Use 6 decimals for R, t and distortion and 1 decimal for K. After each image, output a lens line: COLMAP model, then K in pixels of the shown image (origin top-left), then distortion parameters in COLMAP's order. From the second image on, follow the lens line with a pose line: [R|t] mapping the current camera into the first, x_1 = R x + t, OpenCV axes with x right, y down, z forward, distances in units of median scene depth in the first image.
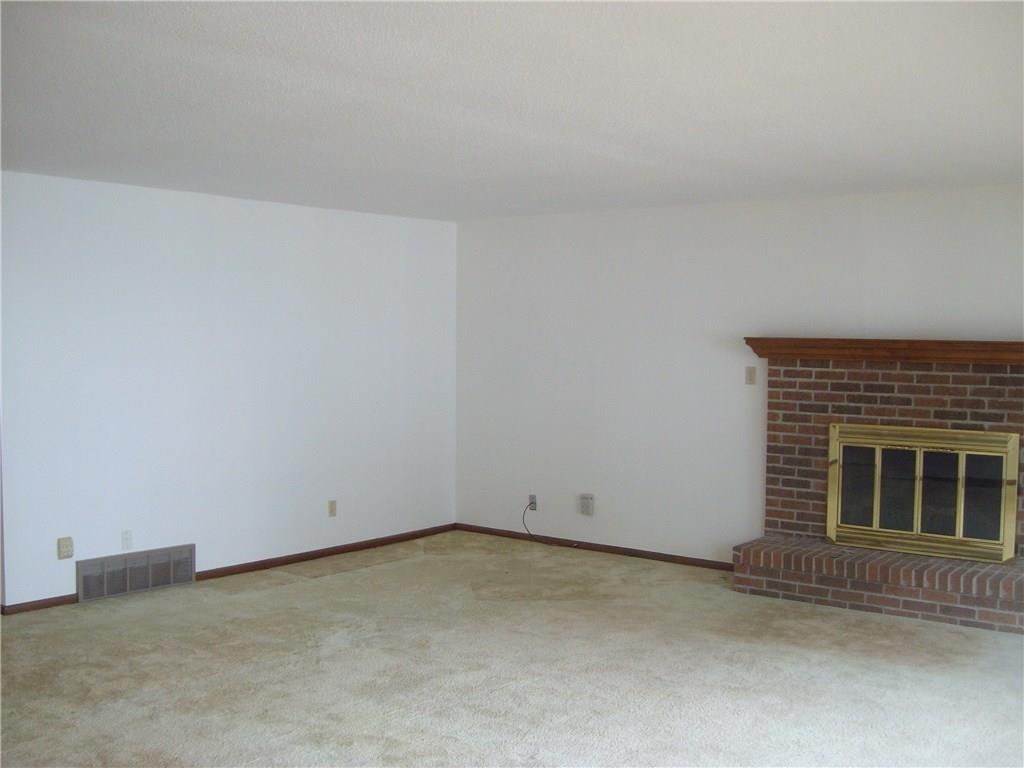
lens RADIAL K [[1107.0, 0, 512.0], [0, 1107.0, 384.0], [0, 0, 1]] dist [-0.104161, -0.003716]
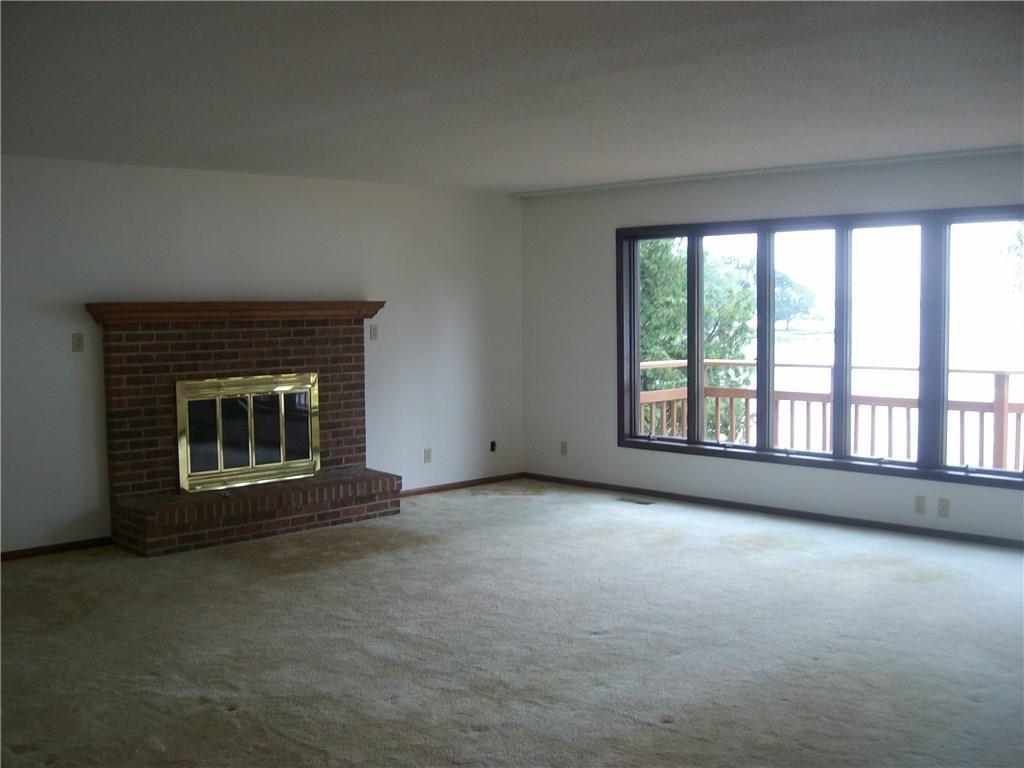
lens RADIAL K [[1107.0, 0, 512.0], [0, 1107.0, 384.0], [0, 0, 1]] dist [-0.104161, -0.003716]
pose [[0.131930, -0.085794, 0.987539, -0.719449], [0.049349, 0.995581, 0.079900, -0.030910], [-0.990030, 0.038193, 0.135581, 0.533519]]
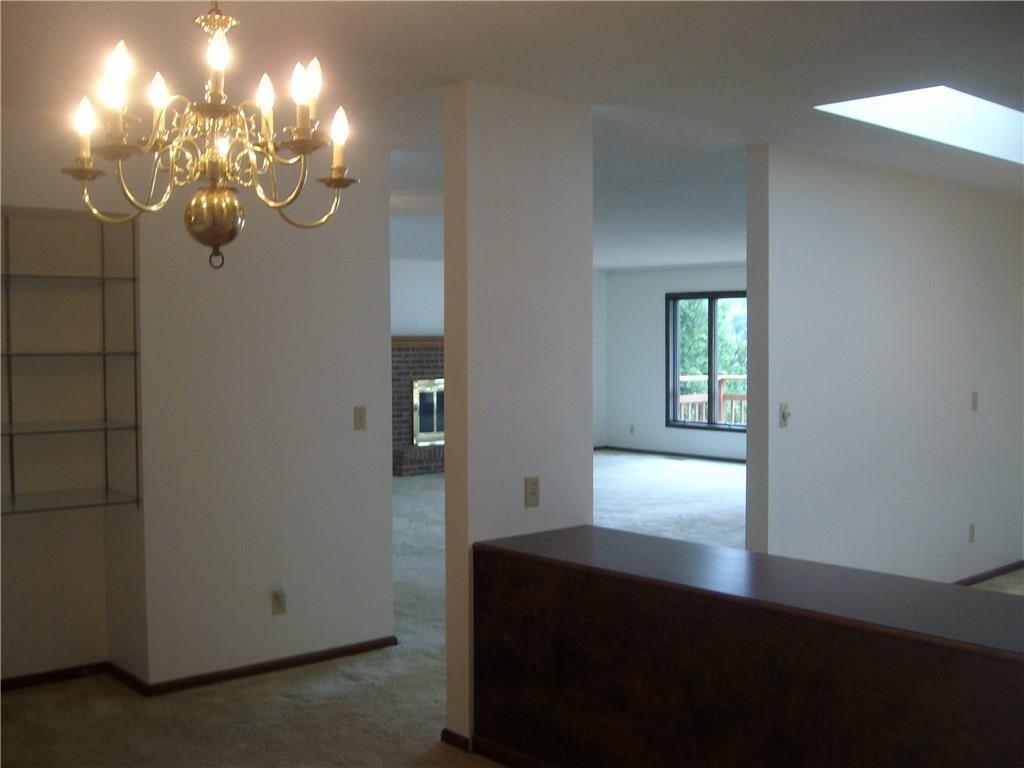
lens RADIAL K [[1107.0, 0, 512.0], [0, 1107.0, 384.0], [0, 0, 1]] dist [-0.104161, -0.003716]
pose [[0.184076, -0.055610, 0.981338, -1.541841], [0.041863, 0.997936, 0.048698, -0.044488], [-0.982020, 0.032118, 0.186024, 0.482210]]
